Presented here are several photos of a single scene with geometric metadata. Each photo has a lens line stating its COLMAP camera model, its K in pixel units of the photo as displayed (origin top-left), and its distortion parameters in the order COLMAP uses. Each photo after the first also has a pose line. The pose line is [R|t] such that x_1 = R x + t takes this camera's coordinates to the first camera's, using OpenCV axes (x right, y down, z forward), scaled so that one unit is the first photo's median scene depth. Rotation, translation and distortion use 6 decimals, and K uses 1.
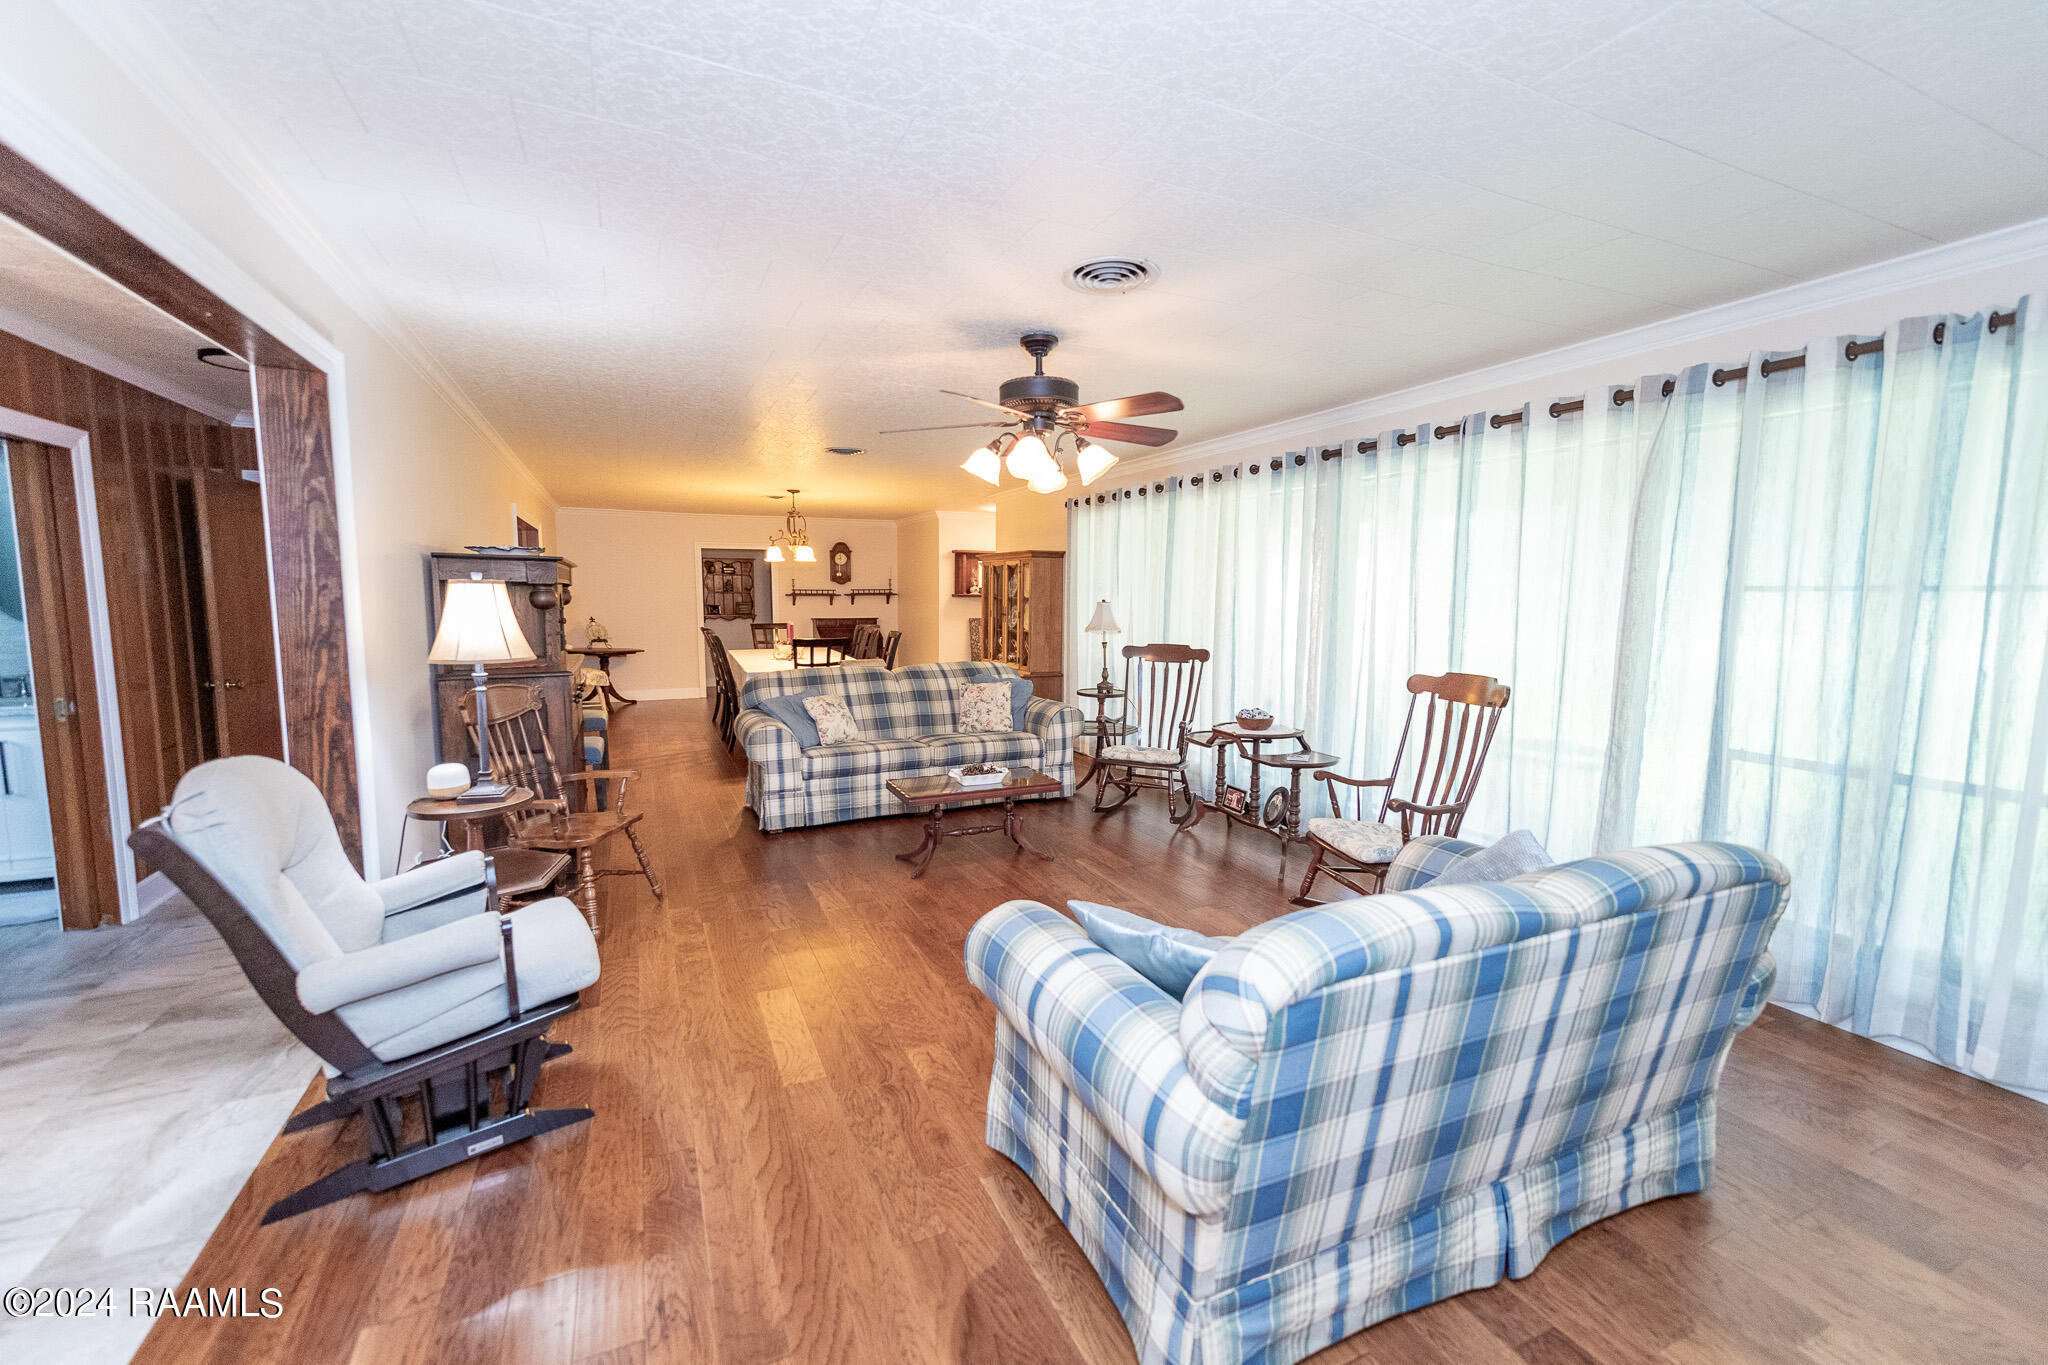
lens RADIAL K [[828.0, 0, 996.8], [0, 828.0, 684.4], [0, 0, 1]] dist [0.010112, -0.004037]
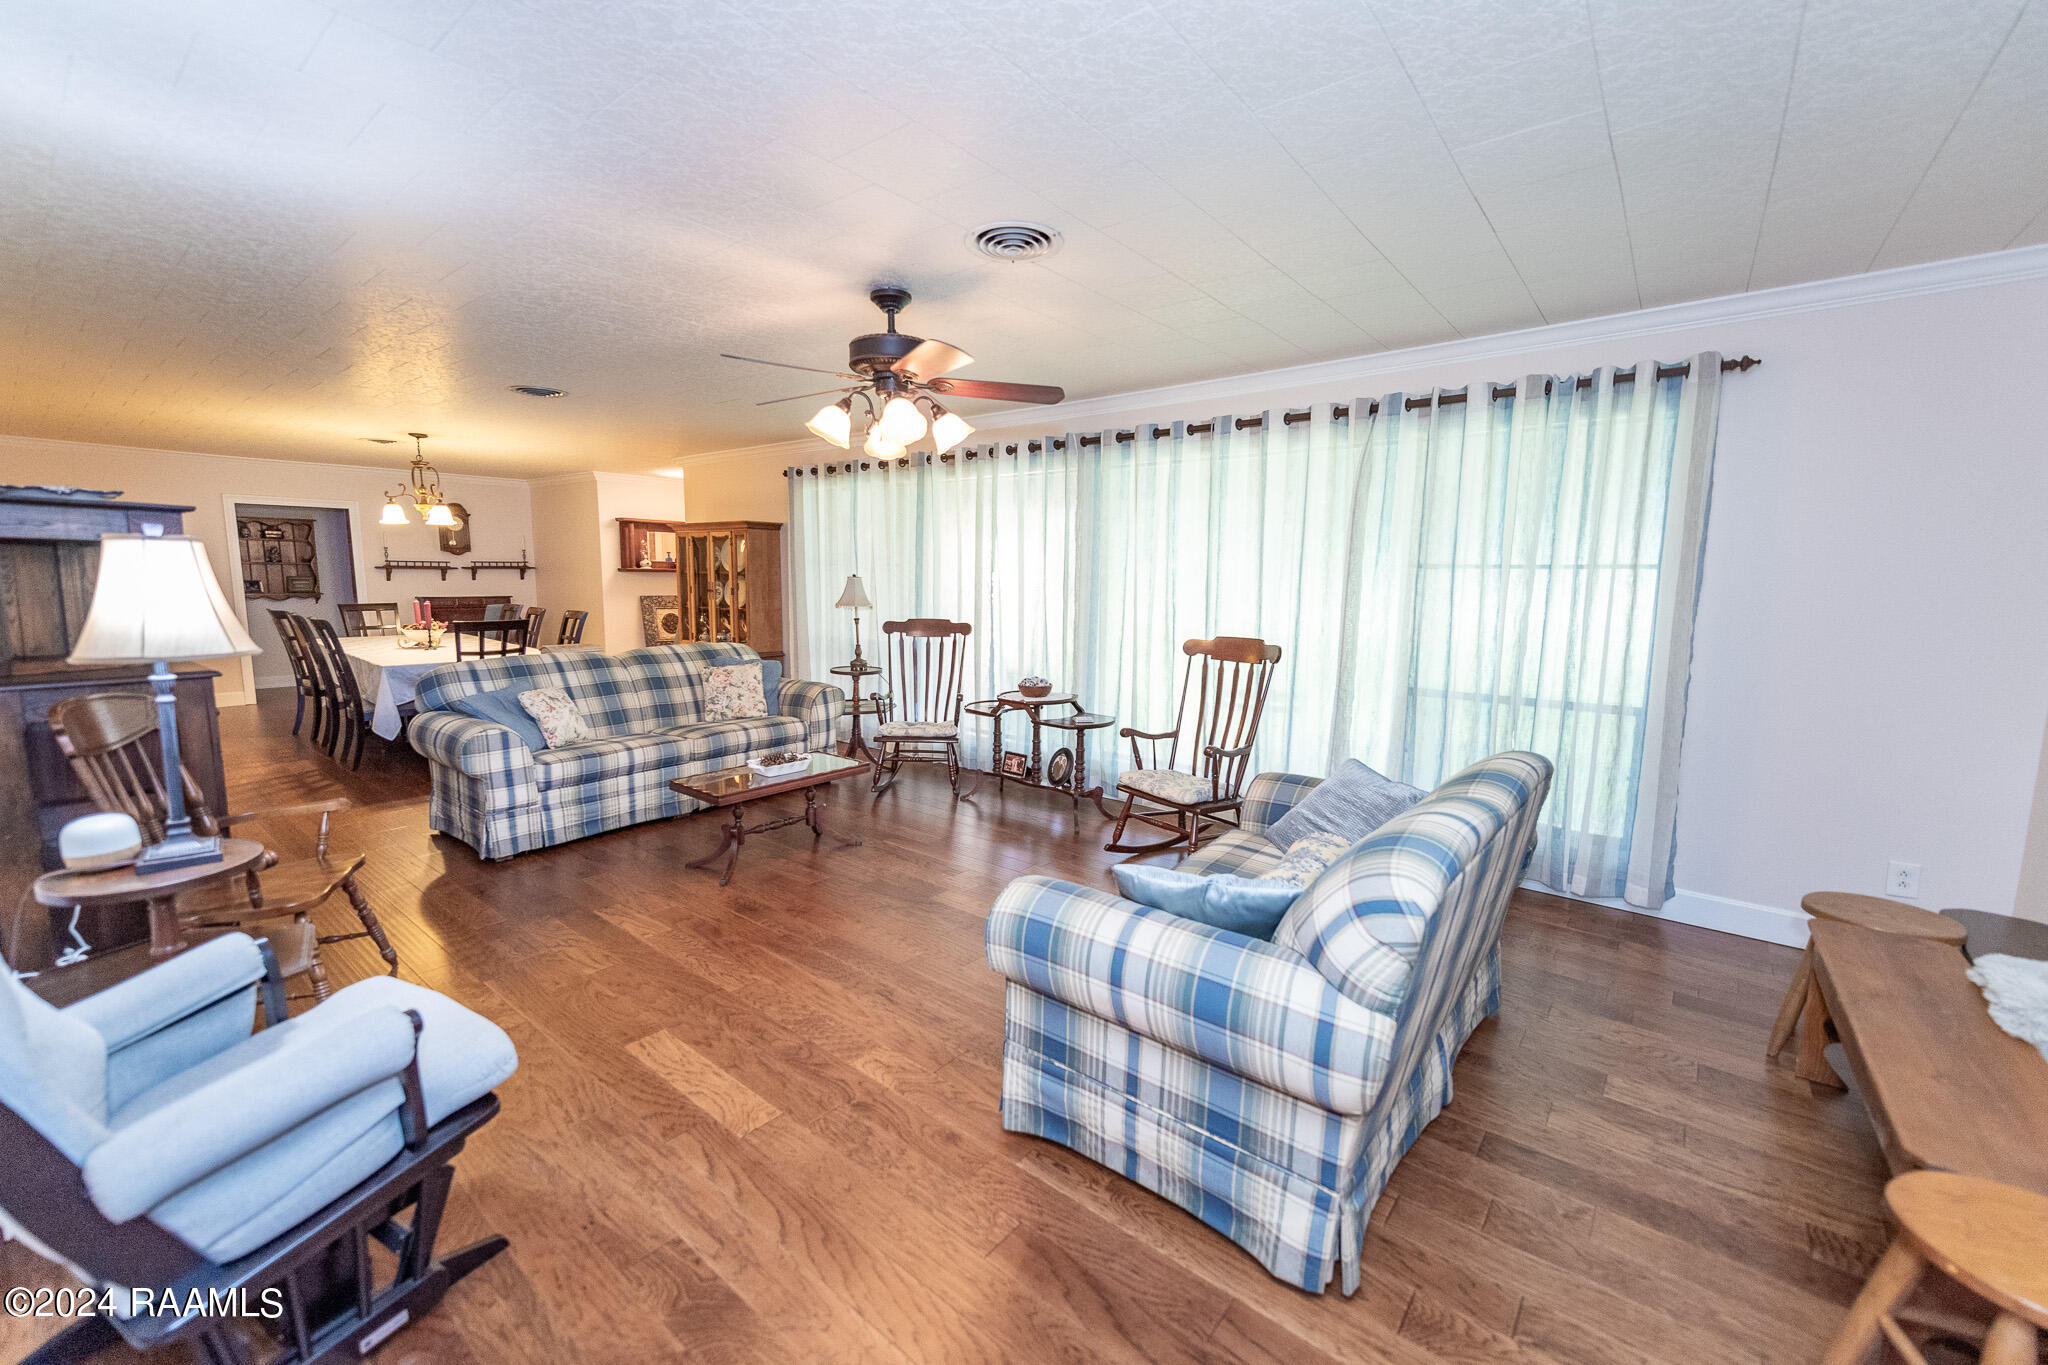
lens RADIAL K [[828.0, 0, 1016.1], [0, 828.0, 686.2], [0, 0, 1]] dist [0.010112, -0.004037]
pose [[0.897067, -0.054519, 0.438519, -0.253474], [0.041840, 0.998381, 0.038534, -0.001711], [-0.439910, -0.016220, 0.897895, 0.080518]]
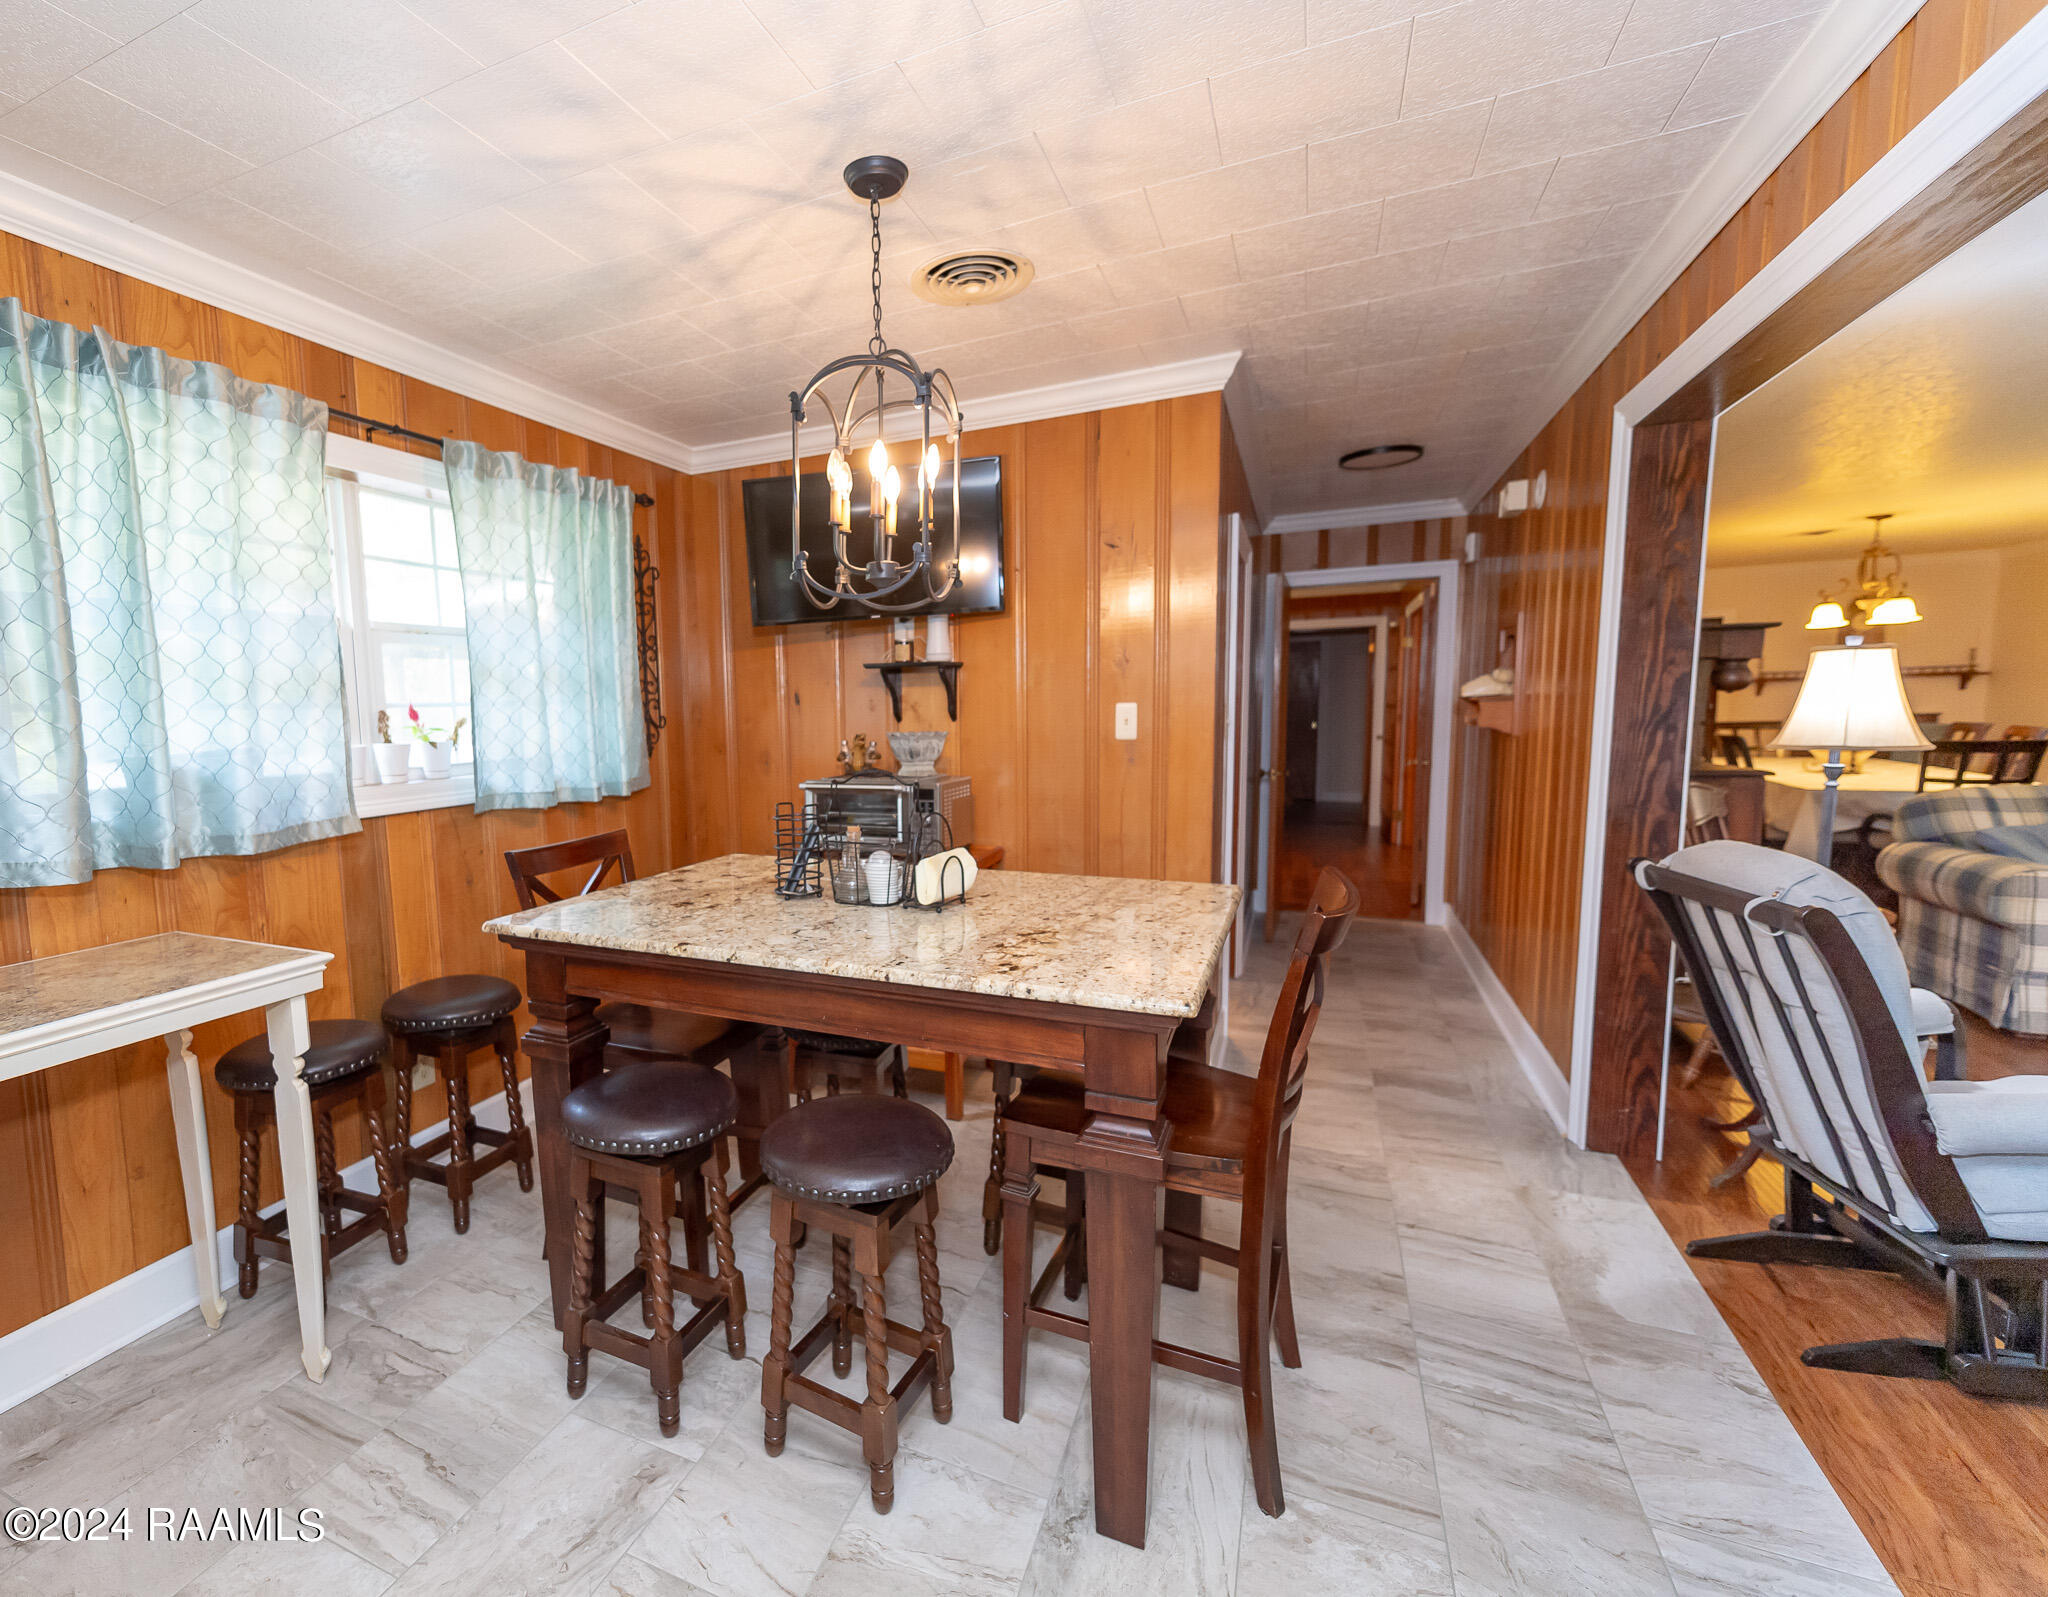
lens RADIAL K [[957.3, 0, 892.7], [0, 957.3, 803.8], [0, 0, 1]] dist [0.008801, 0.000238]
pose [[0.648389, 0.065677, -0.758471, -0.427952], [-0.060398, 0.997569, 0.034748, 0.039138], [0.758909, 0.023280, 0.650780, -0.241866]]
